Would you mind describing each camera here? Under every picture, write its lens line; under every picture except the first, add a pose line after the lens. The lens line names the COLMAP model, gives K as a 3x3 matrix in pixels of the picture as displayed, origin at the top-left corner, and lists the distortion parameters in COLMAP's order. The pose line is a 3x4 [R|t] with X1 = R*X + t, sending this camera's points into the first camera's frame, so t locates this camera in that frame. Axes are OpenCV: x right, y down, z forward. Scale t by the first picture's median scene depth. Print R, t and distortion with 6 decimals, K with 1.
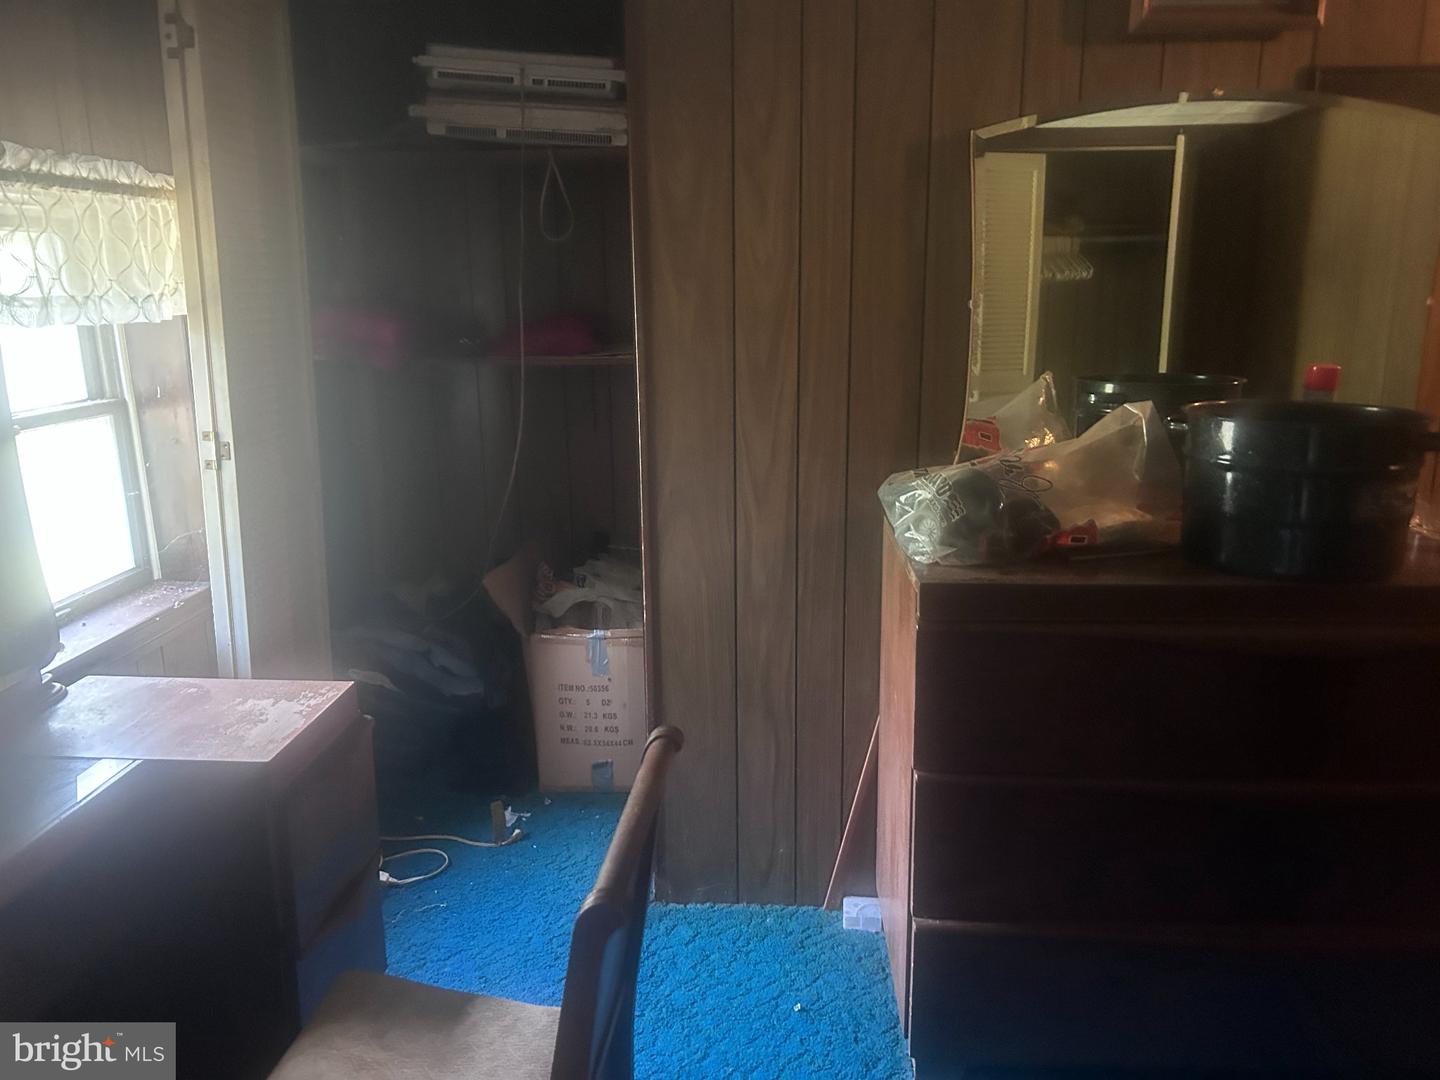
lens RADIAL K [[1084.4, 0, 719.2], [0, 1084.4, 543.5], [0, 0, 1]] dist [0.061908, -0.067733]
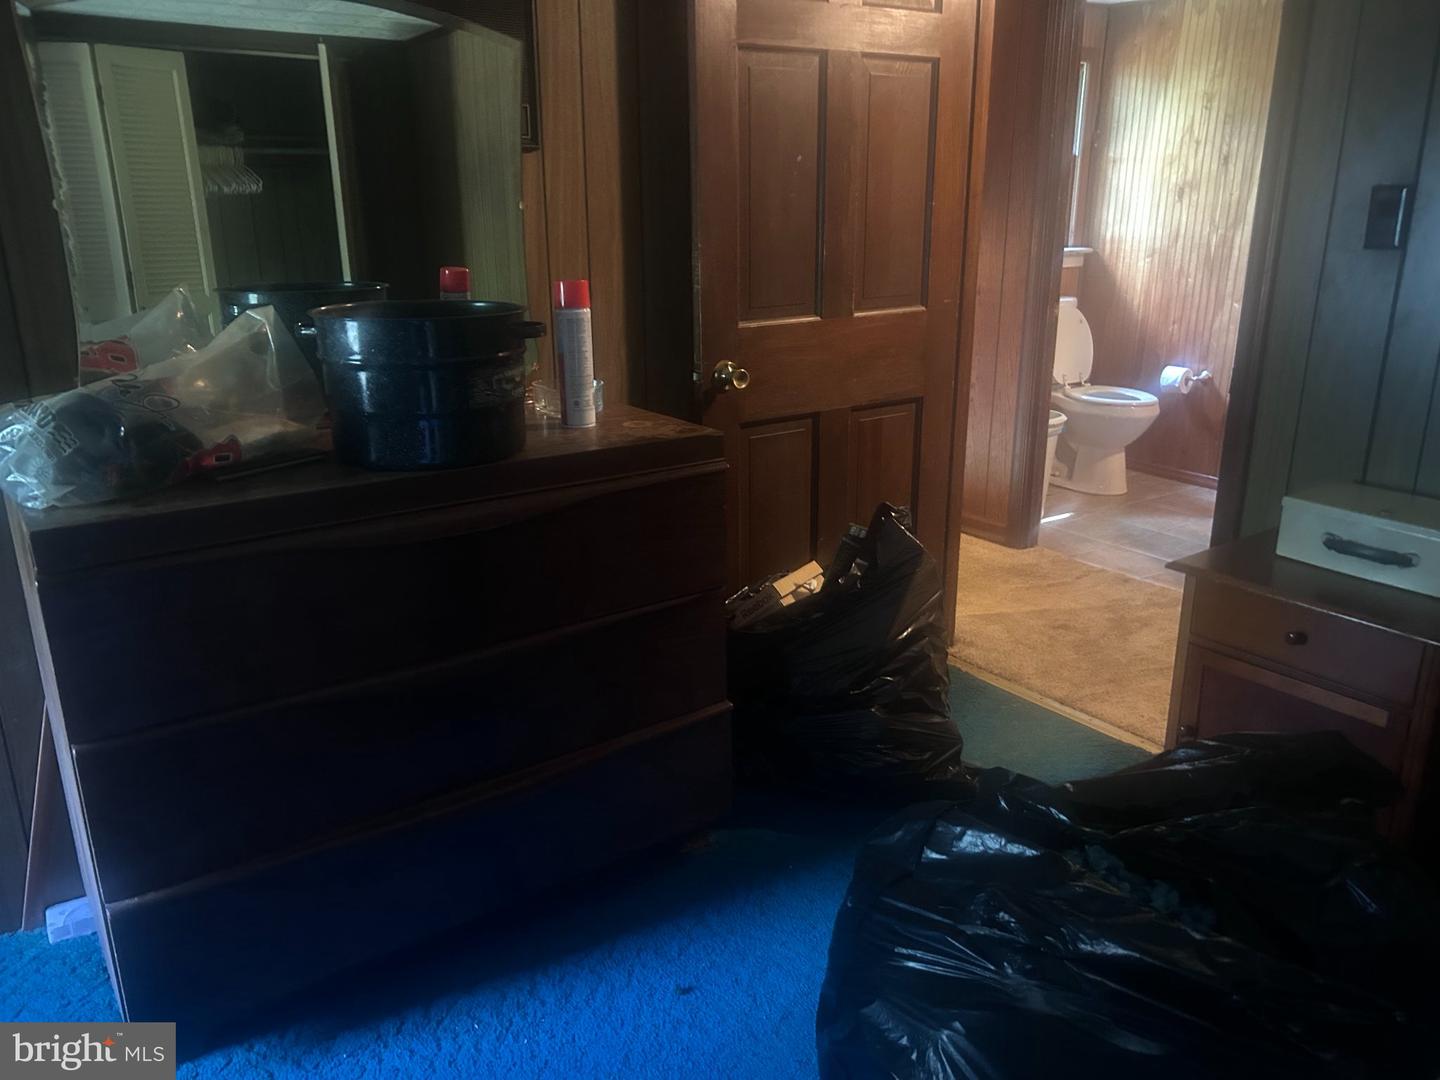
lens RADIAL K [[1078.9, 0, 715.7], [0, 1078.9, 549.5], [0, 0, 1]] dist [0.062711, -0.079823]
pose [[0.790455, -0.181694, 0.584952, 0.101279], [0.140925, 0.983319, 0.114998, 0.025618], [-0.596089, -0.008467, 0.802874, -0.005217]]
